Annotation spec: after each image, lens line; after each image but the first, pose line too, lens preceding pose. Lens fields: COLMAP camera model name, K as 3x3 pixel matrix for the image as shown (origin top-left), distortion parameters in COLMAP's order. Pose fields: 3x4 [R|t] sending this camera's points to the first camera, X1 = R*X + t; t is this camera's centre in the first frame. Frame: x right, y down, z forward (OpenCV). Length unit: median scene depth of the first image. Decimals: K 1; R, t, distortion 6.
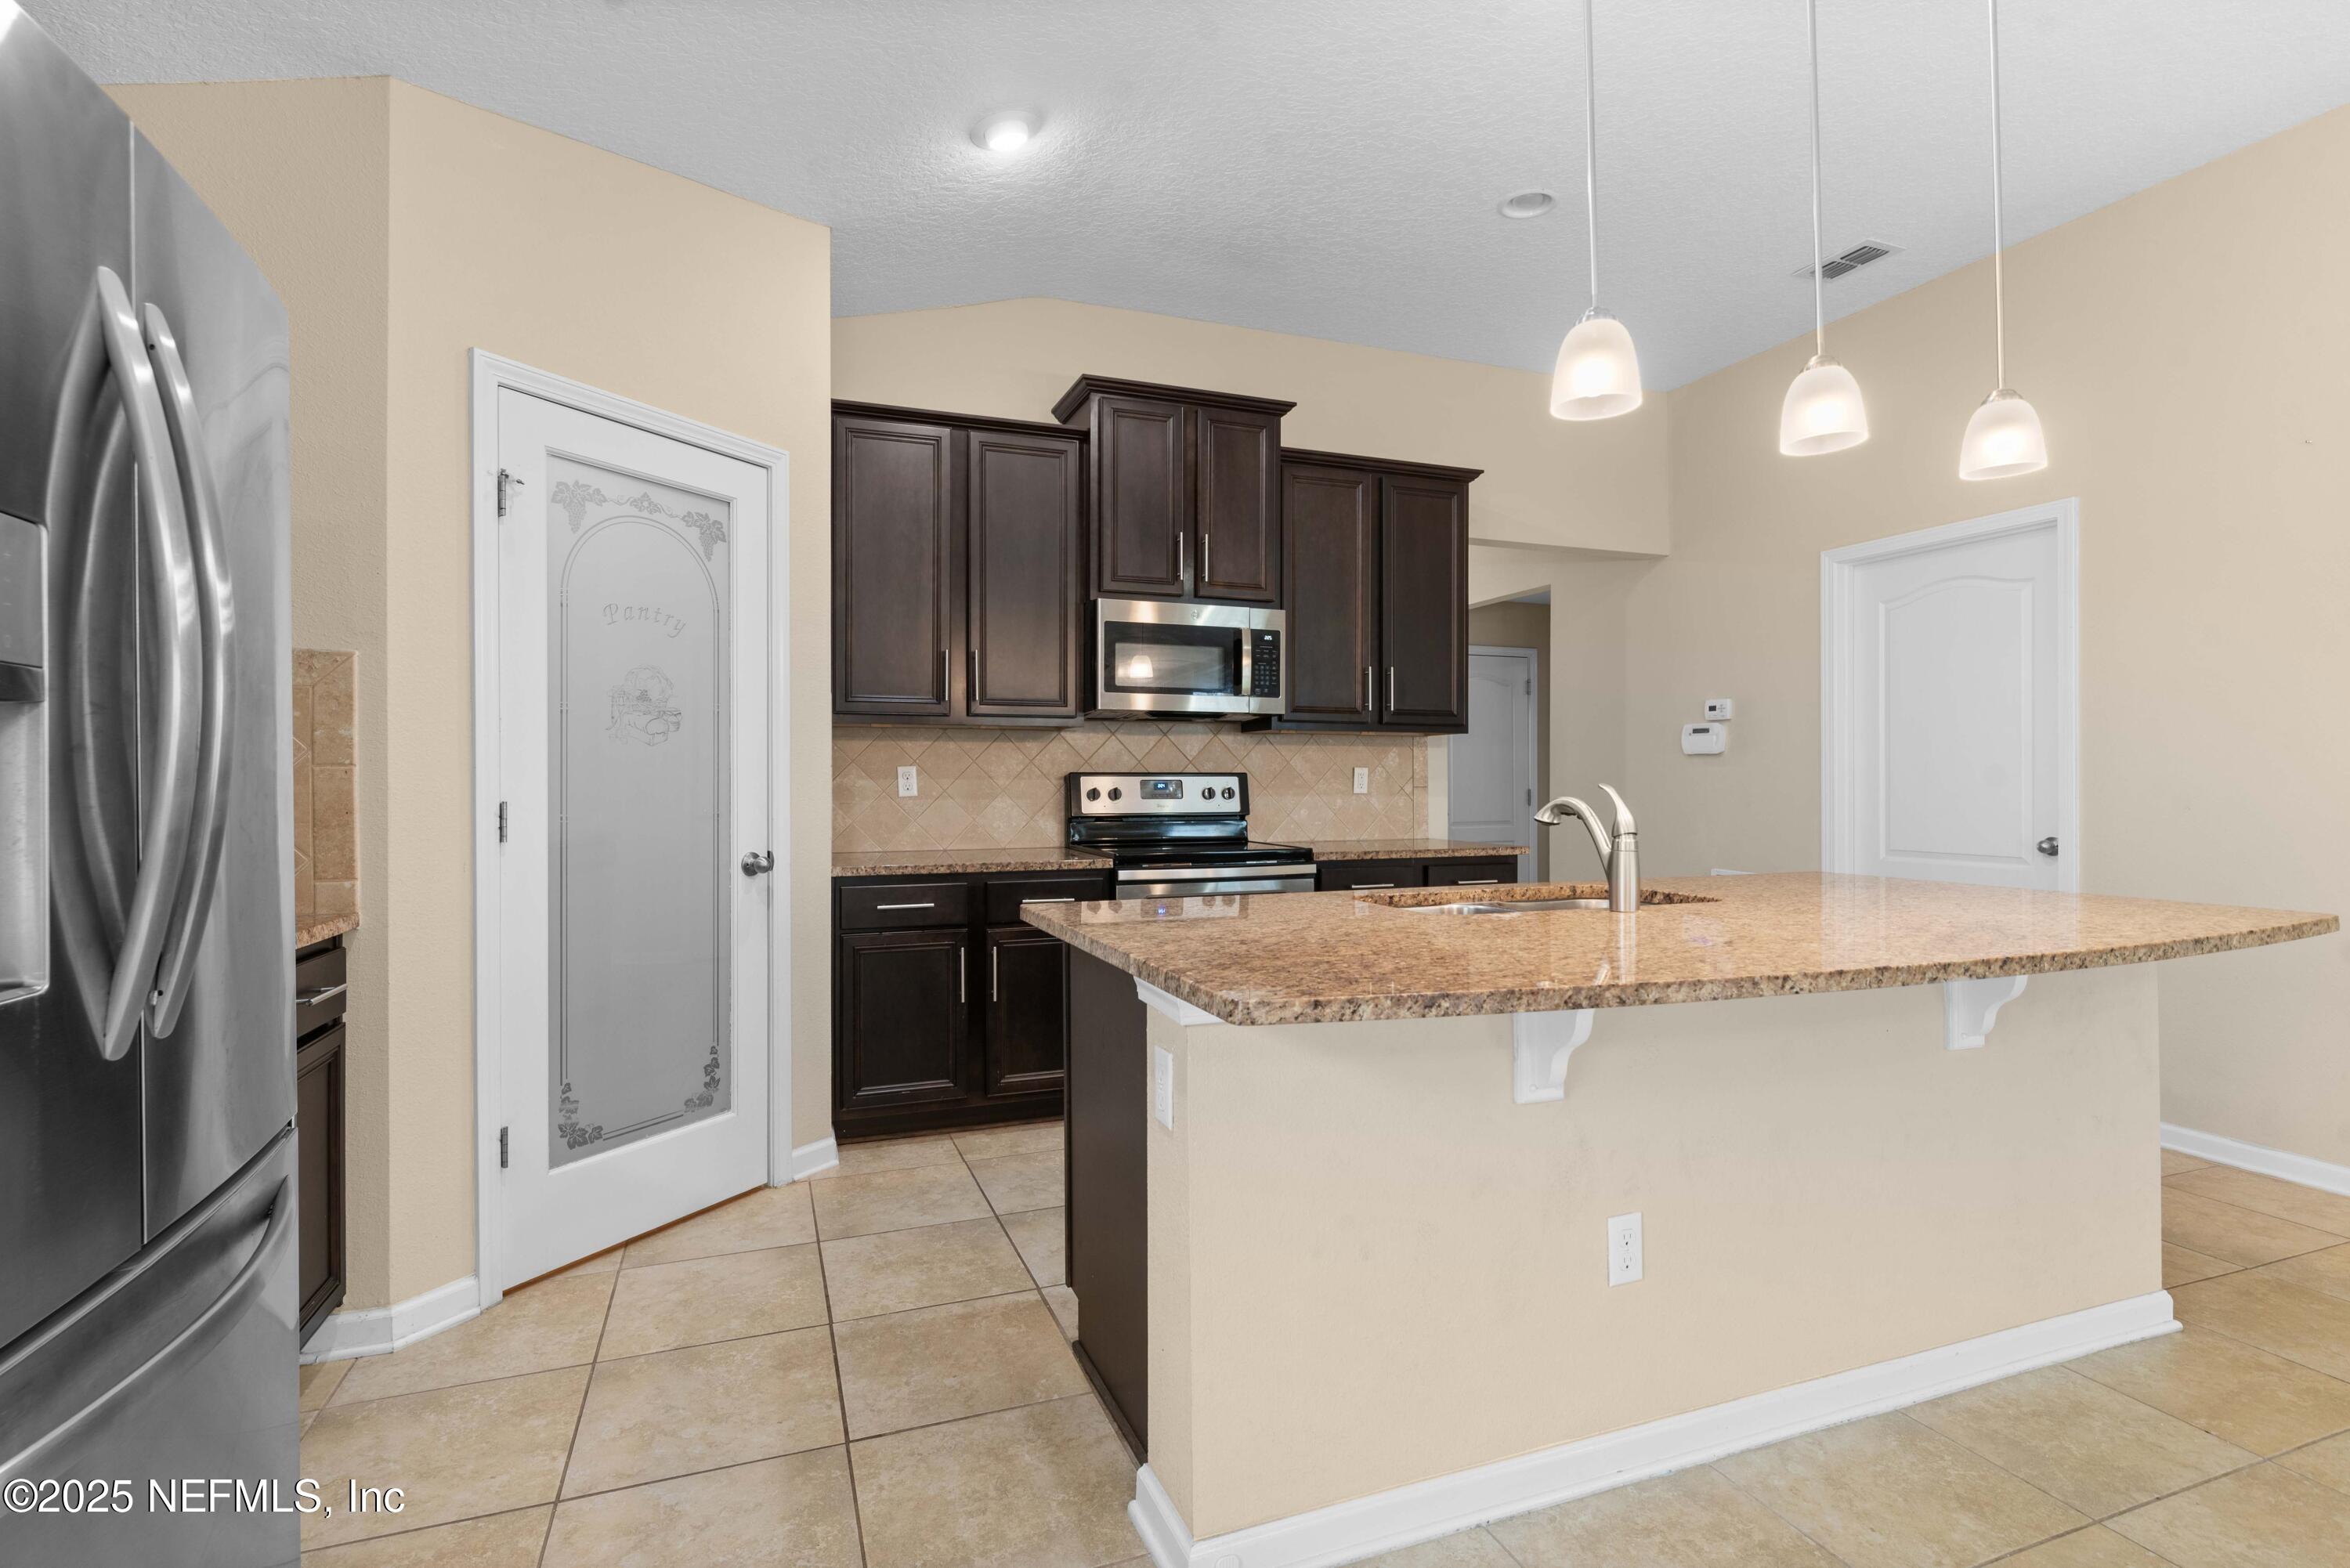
lens RADIAL K [[1097.3, 0, 1138.4], [0, 1097.3, 782.1], [0, 0, 1]] dist [-0.001560, -0.000315]
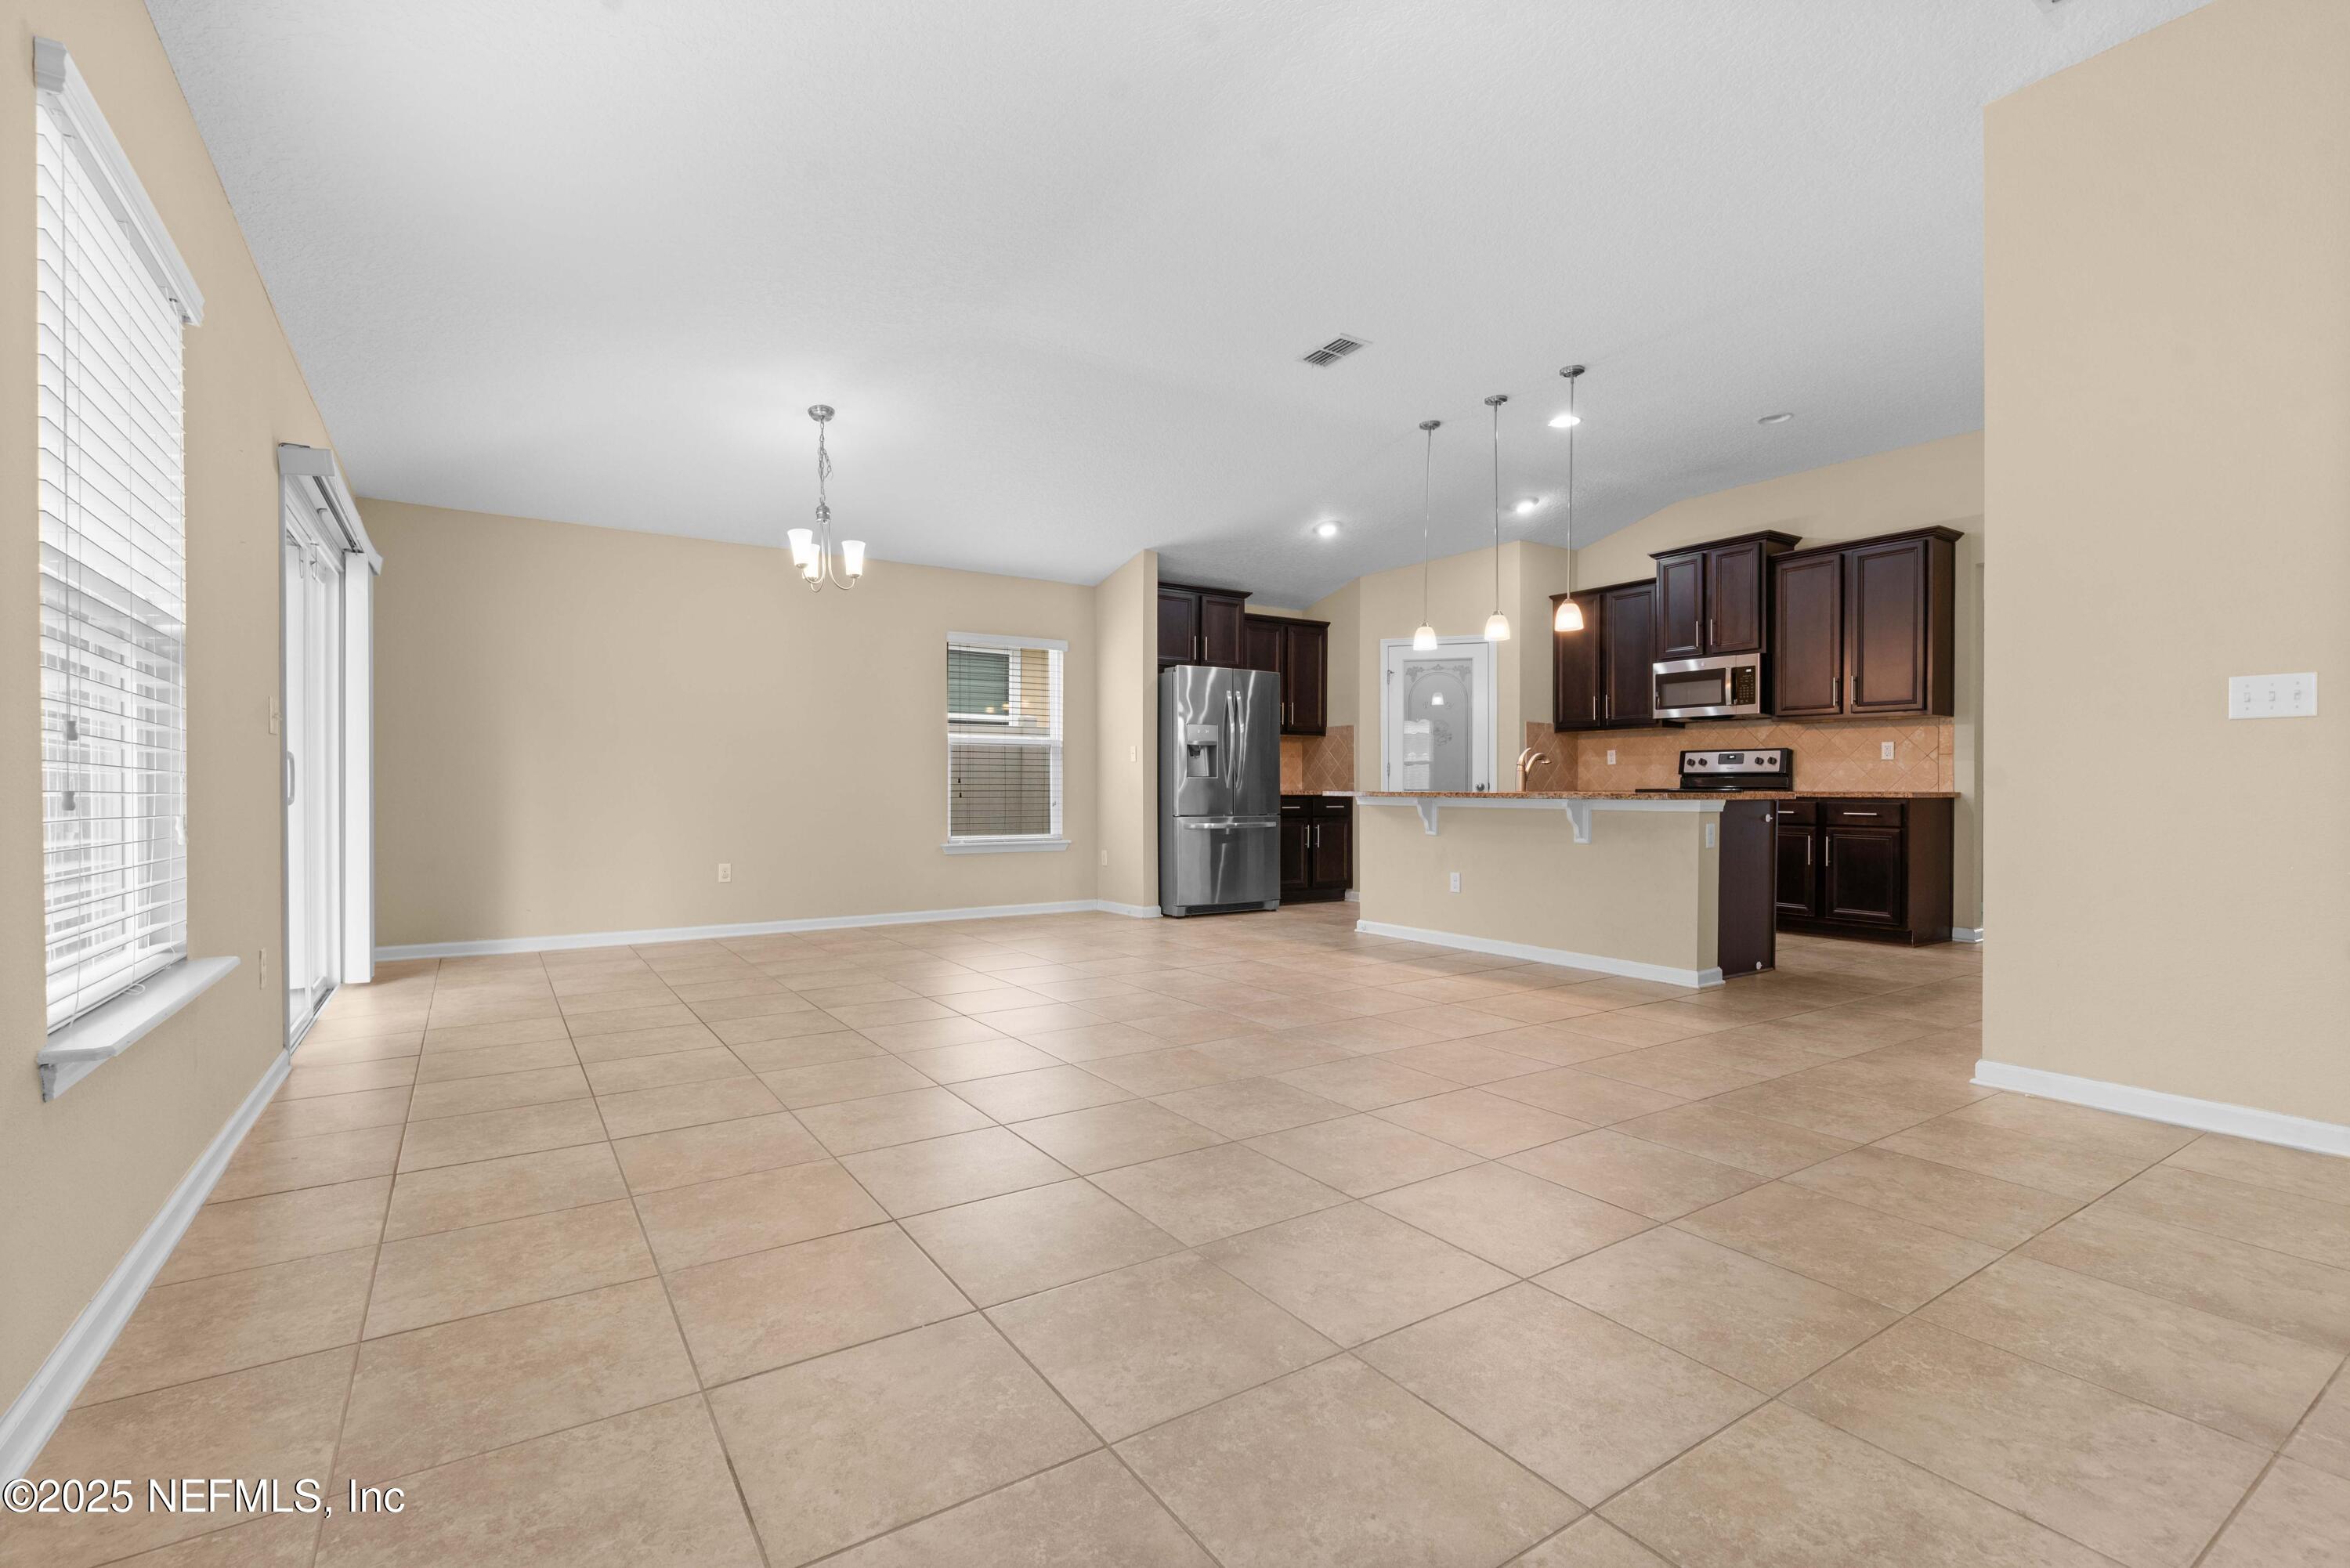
lens RADIAL K [[1041.9, 0, 1175.0], [0, 1041.9, 784.0], [0, 0, 1]] dist [0.001677, -0.000326]
pose [[0.235271, 0.000893, -0.971929, 1.527732], [-0.002980, 0.999996, 0.000198, 0.052214], [0.971925, 0.002850, 0.235273, -0.281056]]
